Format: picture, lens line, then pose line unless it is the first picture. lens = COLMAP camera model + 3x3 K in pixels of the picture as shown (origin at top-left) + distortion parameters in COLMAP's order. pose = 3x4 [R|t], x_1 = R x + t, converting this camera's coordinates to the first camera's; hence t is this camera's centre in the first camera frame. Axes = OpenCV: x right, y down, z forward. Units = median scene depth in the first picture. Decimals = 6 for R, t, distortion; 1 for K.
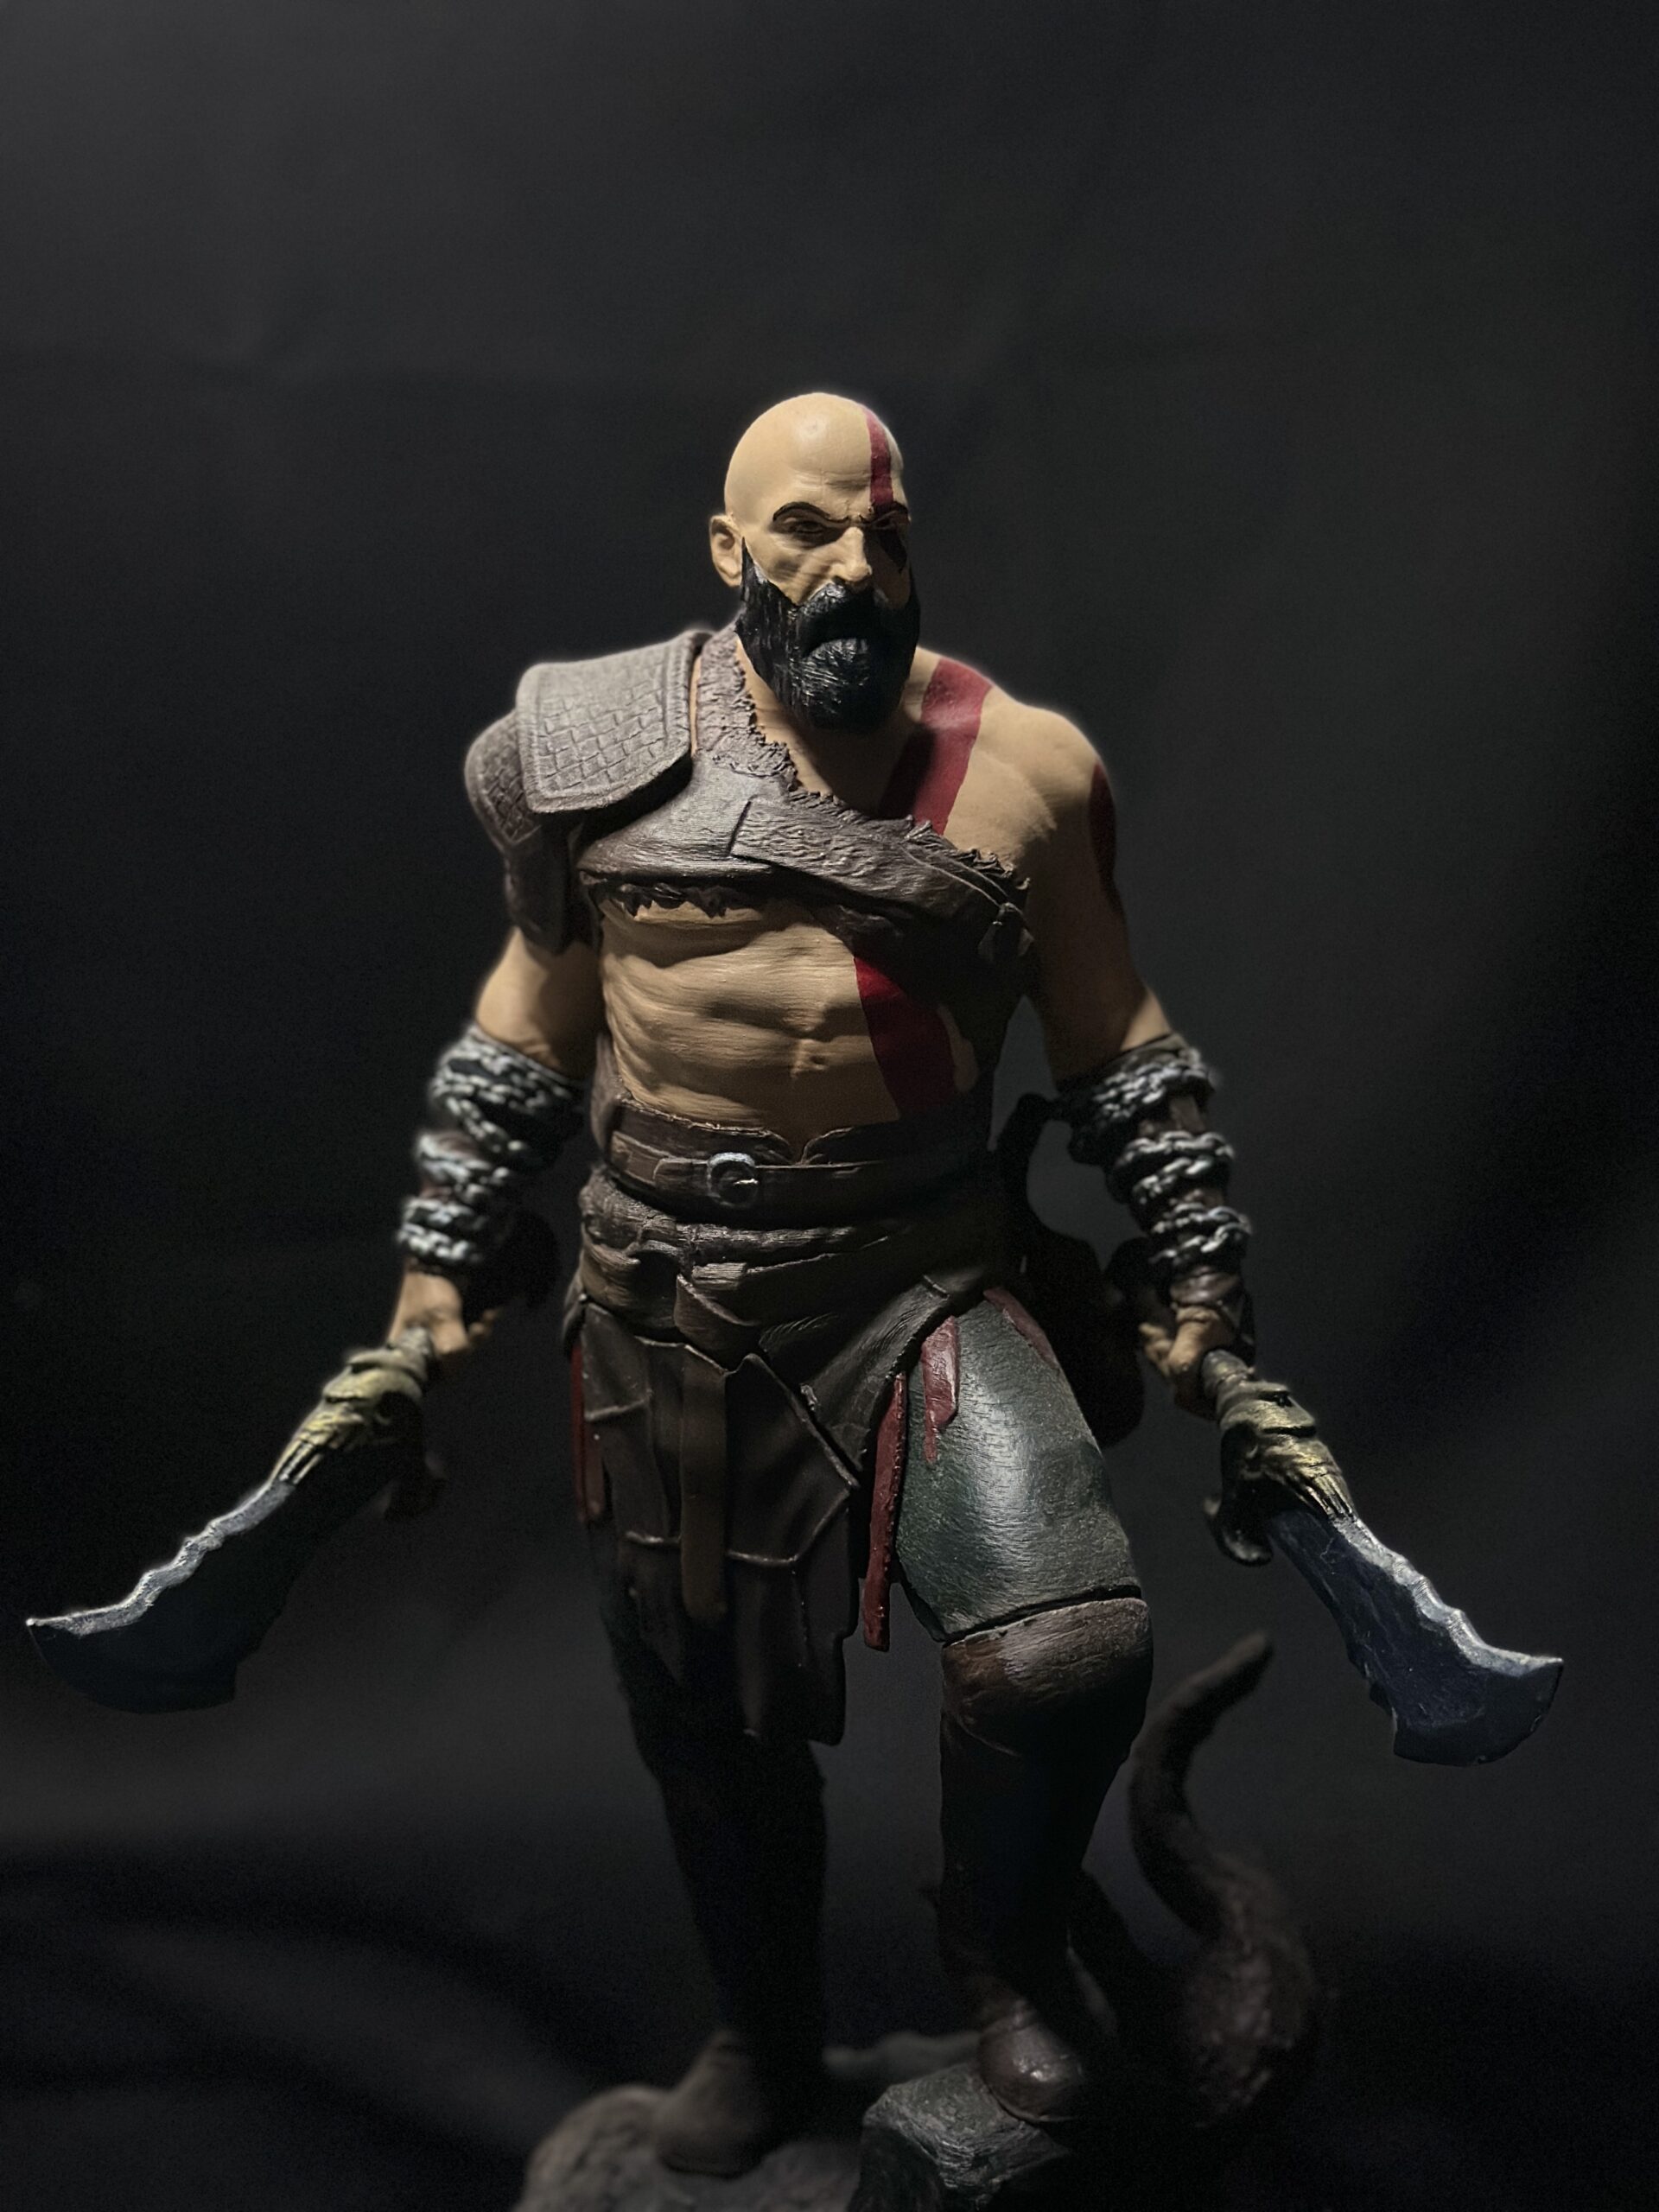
lens RADIAL K [[3158.2, 0, 832.6], [0, 3158.2, 1119.5], [0, 0, 1]] dist [0.129333, 0.085165]
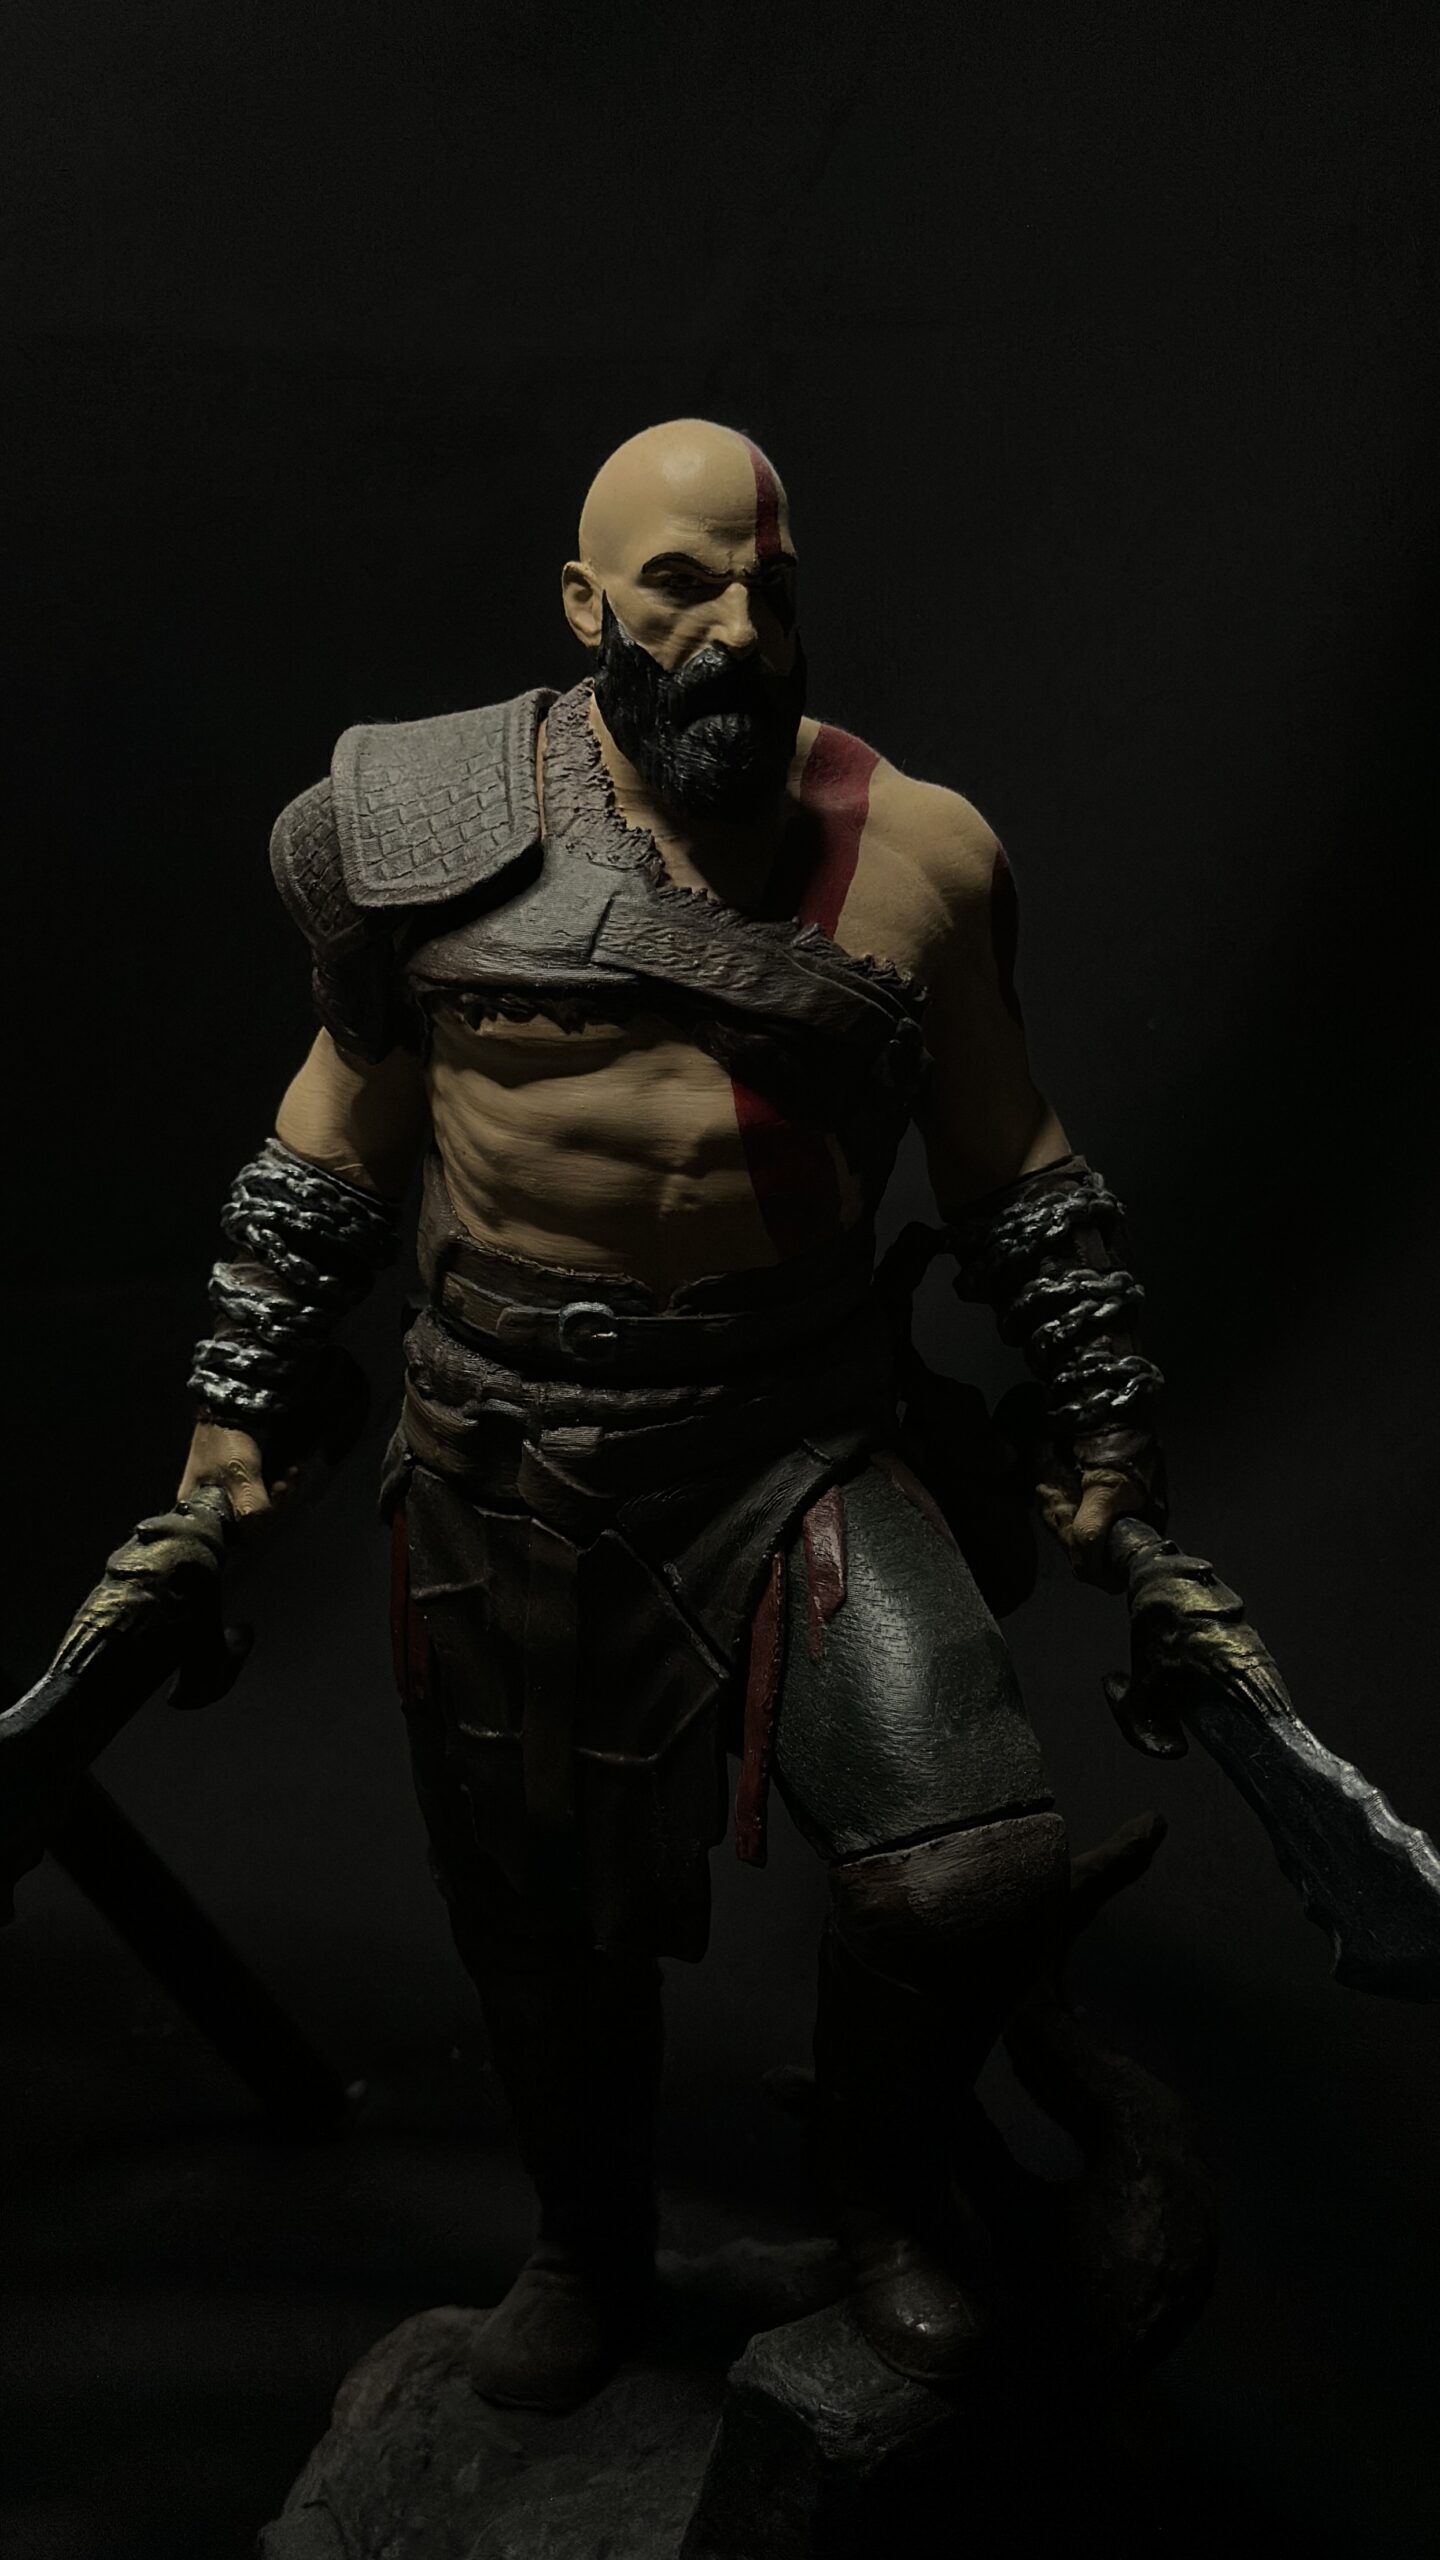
lens RADIAL K [[3323.0, 0, 732.8], [0, 3323.0, 1283.2], [0, 0, 1]] dist [0.134197, -0.031262]
pose [[0.997872, 0.000919, 0.065200, -0.051245], [-0.004696, 0.998318, 0.057792, -0.047395], [-0.065037, -0.057975, 0.996197, 0.081876]]
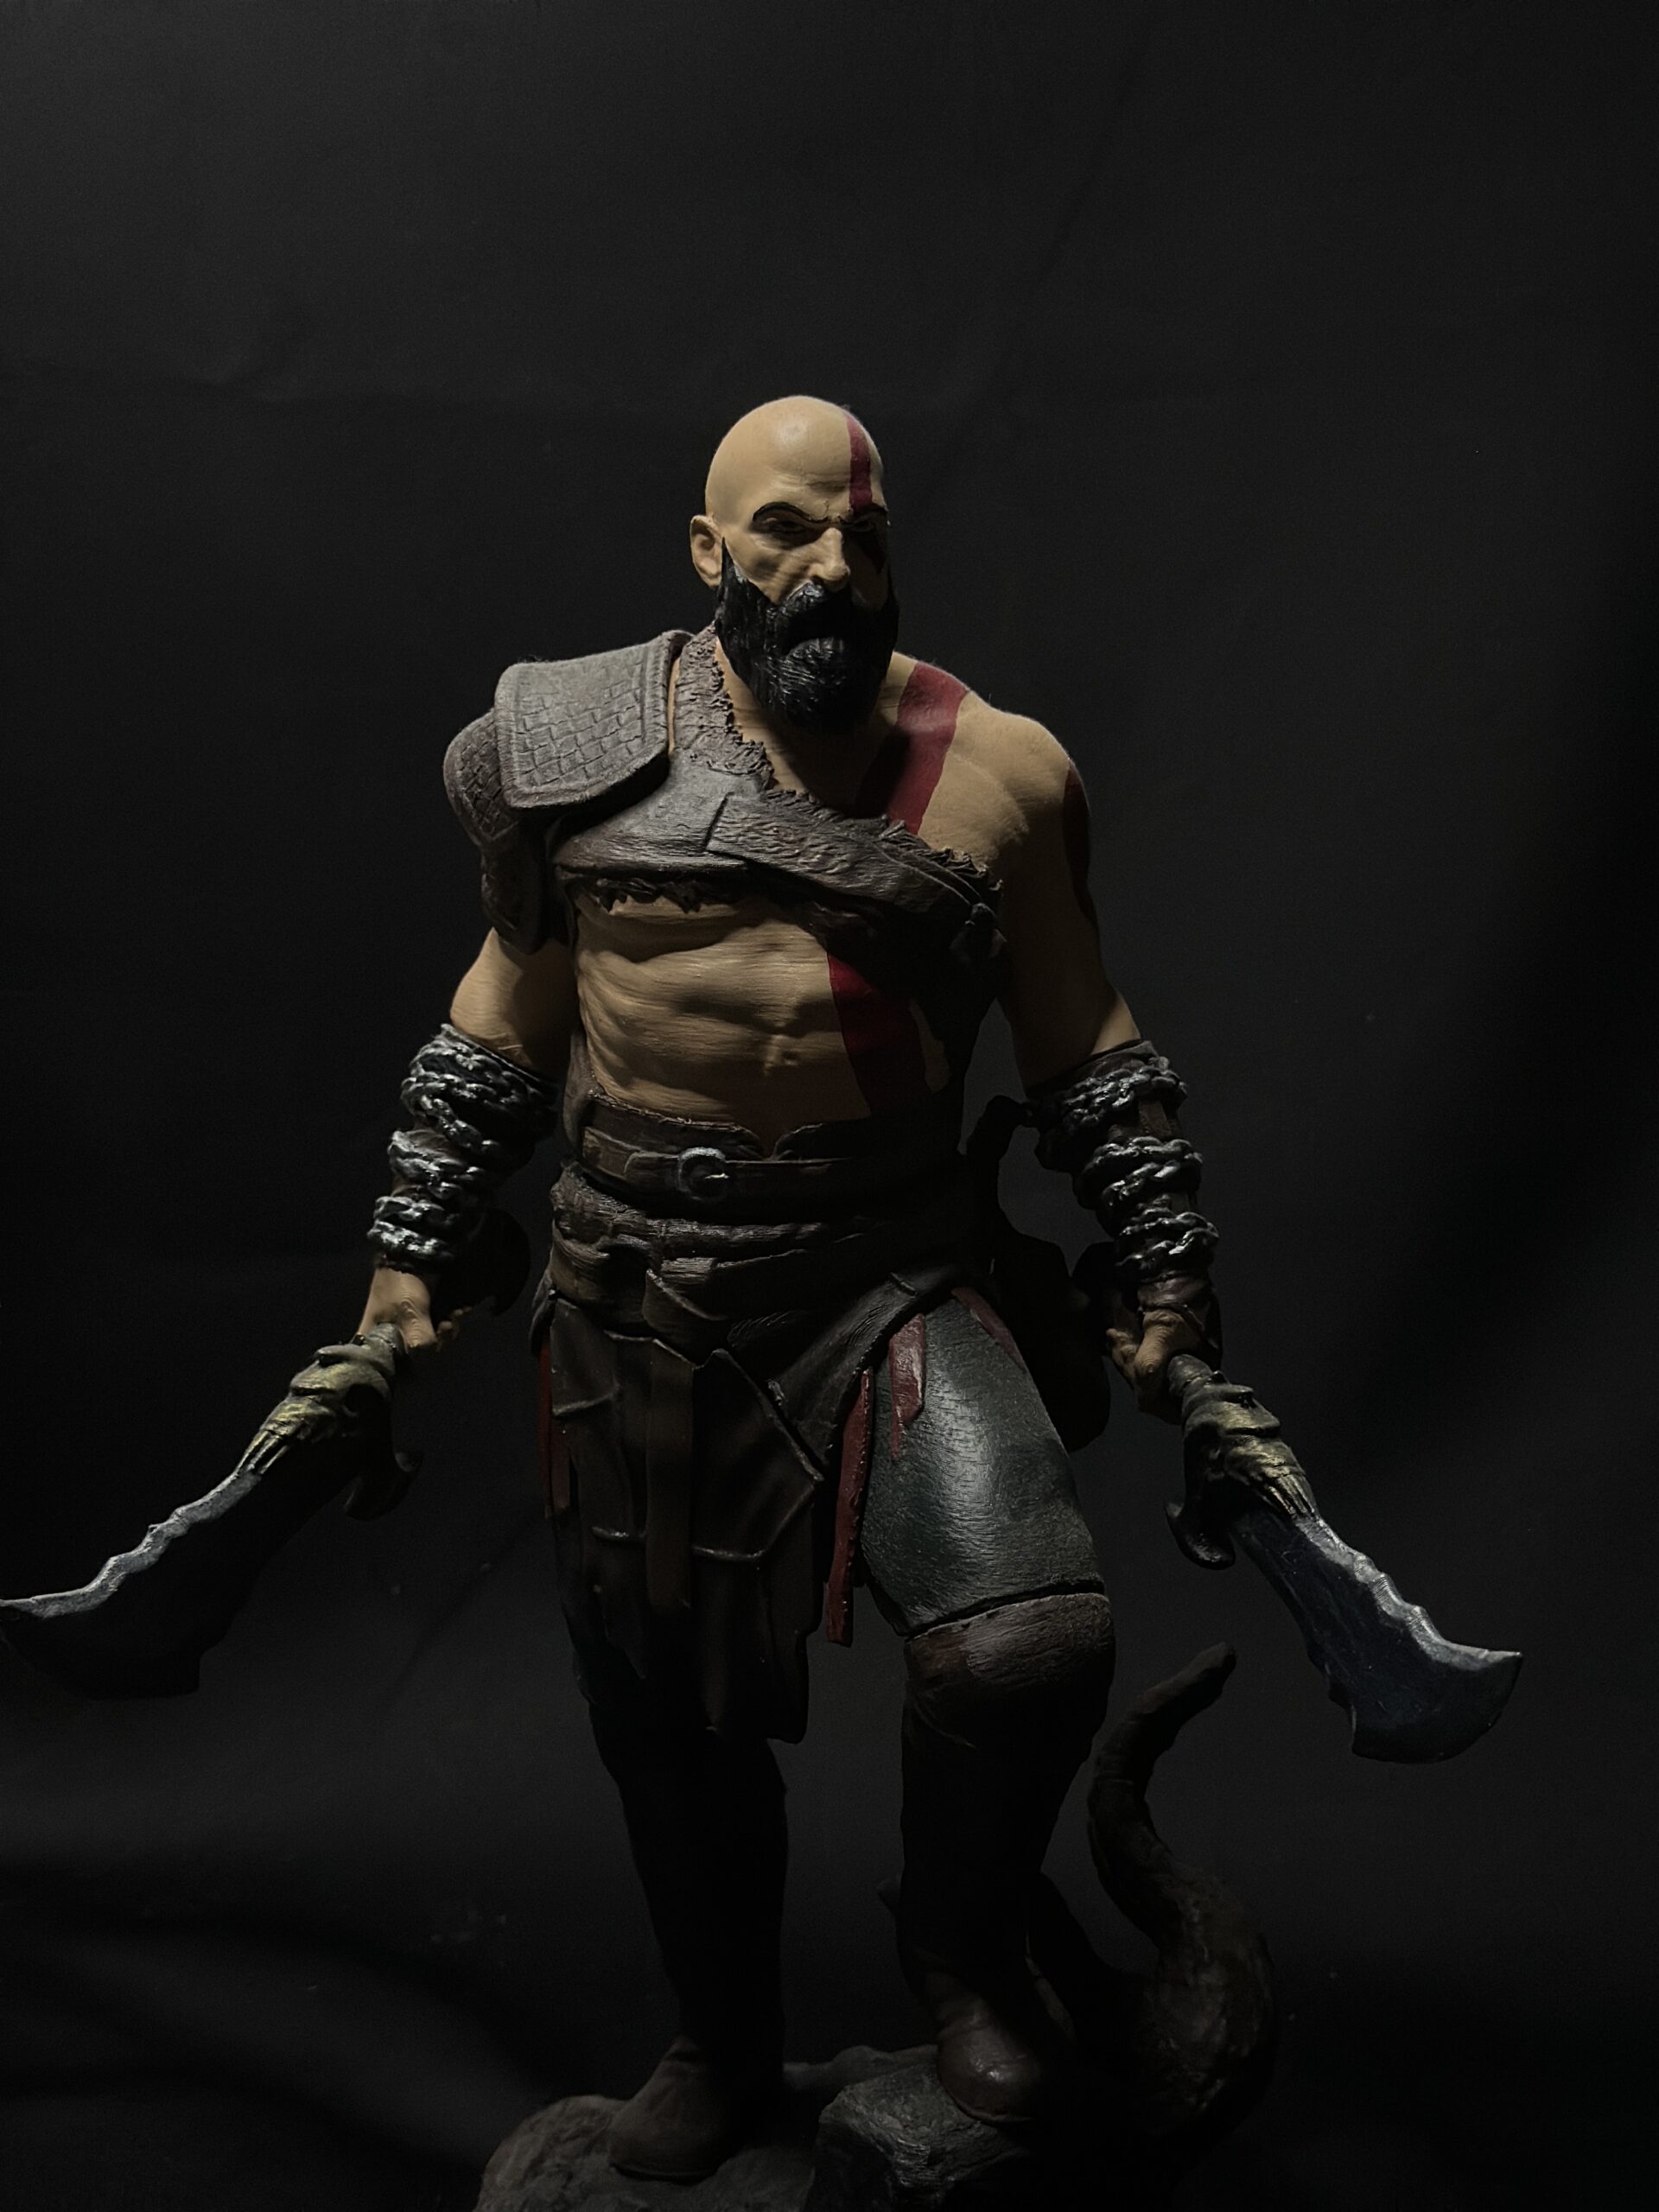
lens RADIAL K [[3158.2, 0, 832.6], [0, 3158.2, 1119.5], [0, 0, 1]] dist [0.129333, 0.085165]
pose [[0.999855, 0.014493, 0.008957, 0.000236], [-0.014299, 0.999669, -0.021382, 0.022324], [-0.009264, 0.021250, 0.999731, -0.005867]]
